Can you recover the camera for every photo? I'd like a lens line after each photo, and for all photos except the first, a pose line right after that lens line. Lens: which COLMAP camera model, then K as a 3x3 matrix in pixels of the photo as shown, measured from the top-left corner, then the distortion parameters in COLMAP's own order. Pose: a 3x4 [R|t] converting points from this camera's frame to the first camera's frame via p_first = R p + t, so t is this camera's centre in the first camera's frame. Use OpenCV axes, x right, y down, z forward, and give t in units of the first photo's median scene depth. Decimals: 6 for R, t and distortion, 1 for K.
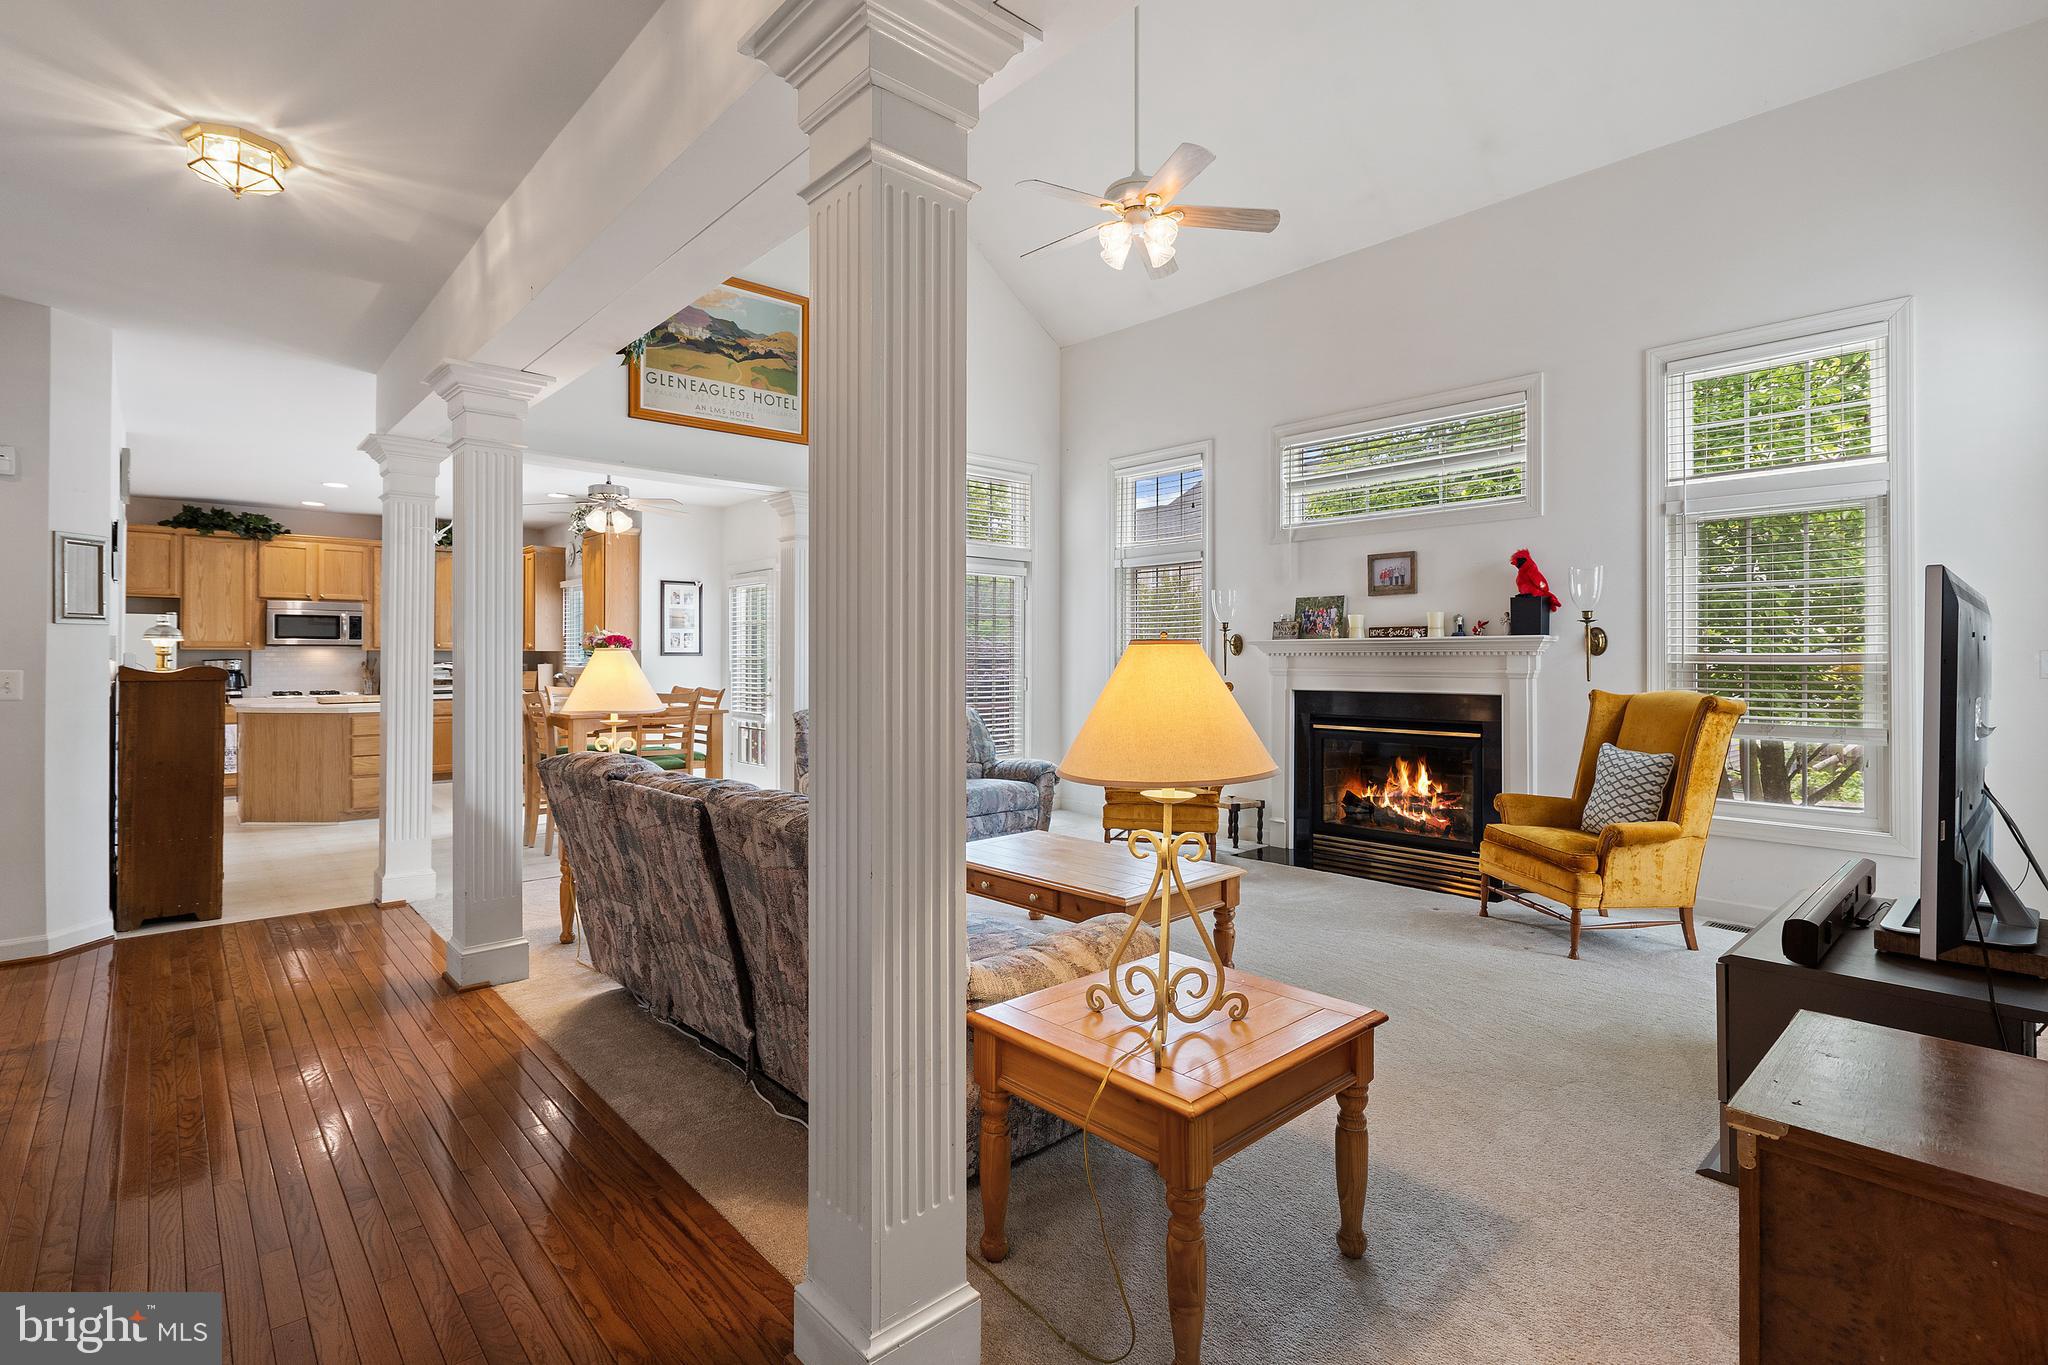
lens RADIAL K [[942.8, 0, 1023.4], [0, 942.8, 651.7], [0, 0, 1]] dist [-0.000795, 0.001239]
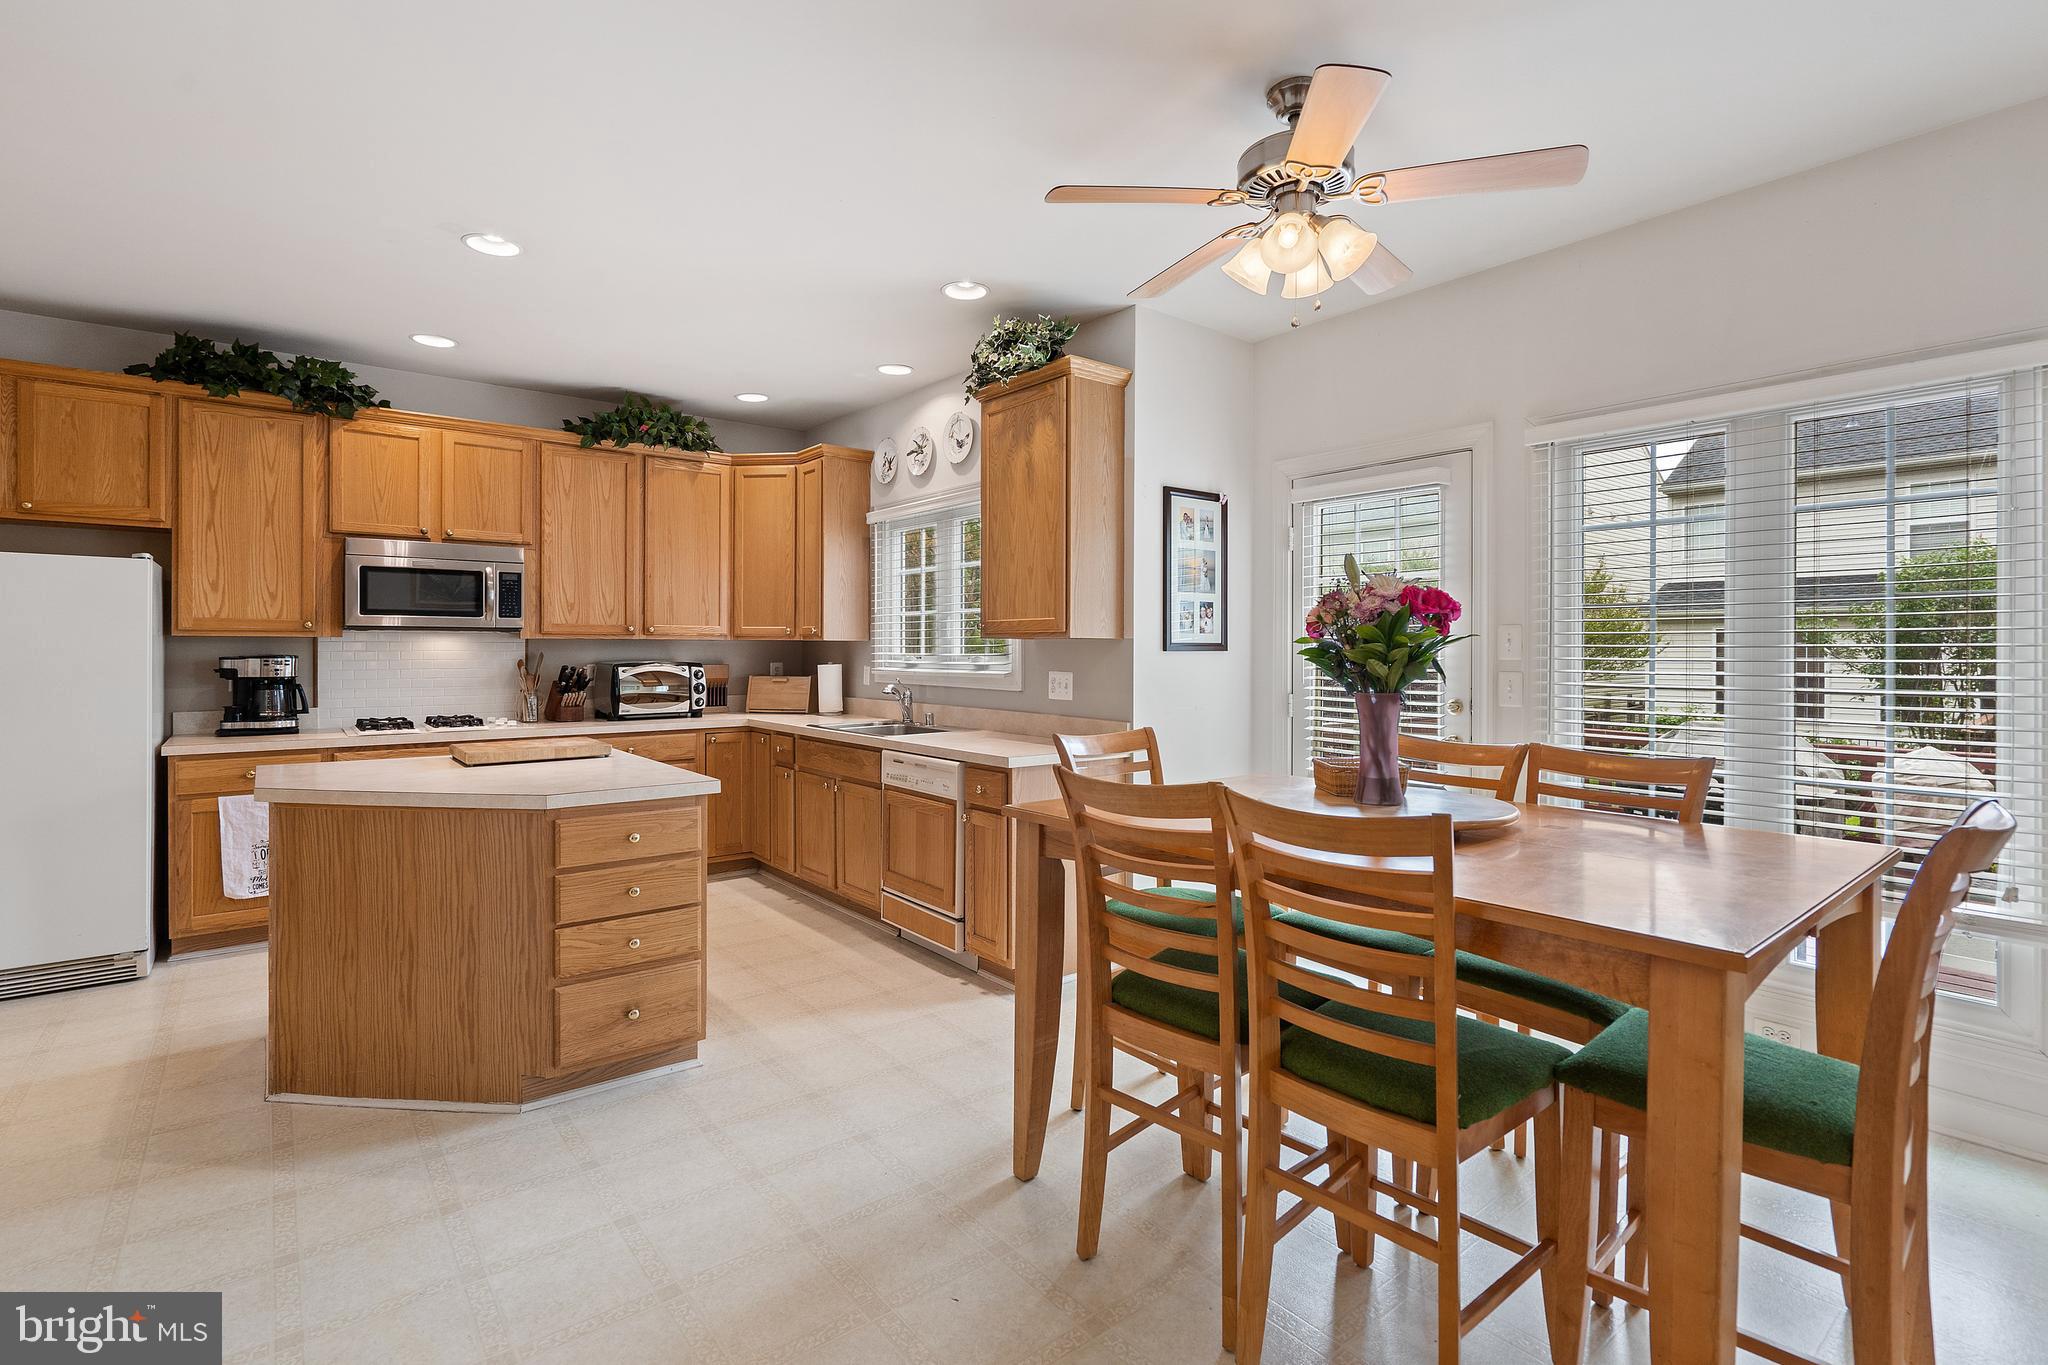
lens RADIAL K [[942.8, 0, 1033.0], [0, 942.8, 648.7], [0, 0, 1]] dist [-0.000795, 0.001239]
pose [[0.998324, 0.002304, -0.057818, -0.412390], [-0.002087, 0.999991, 0.003804, 0.001530], [0.057827, -0.003677, 0.998320, 0.526096]]
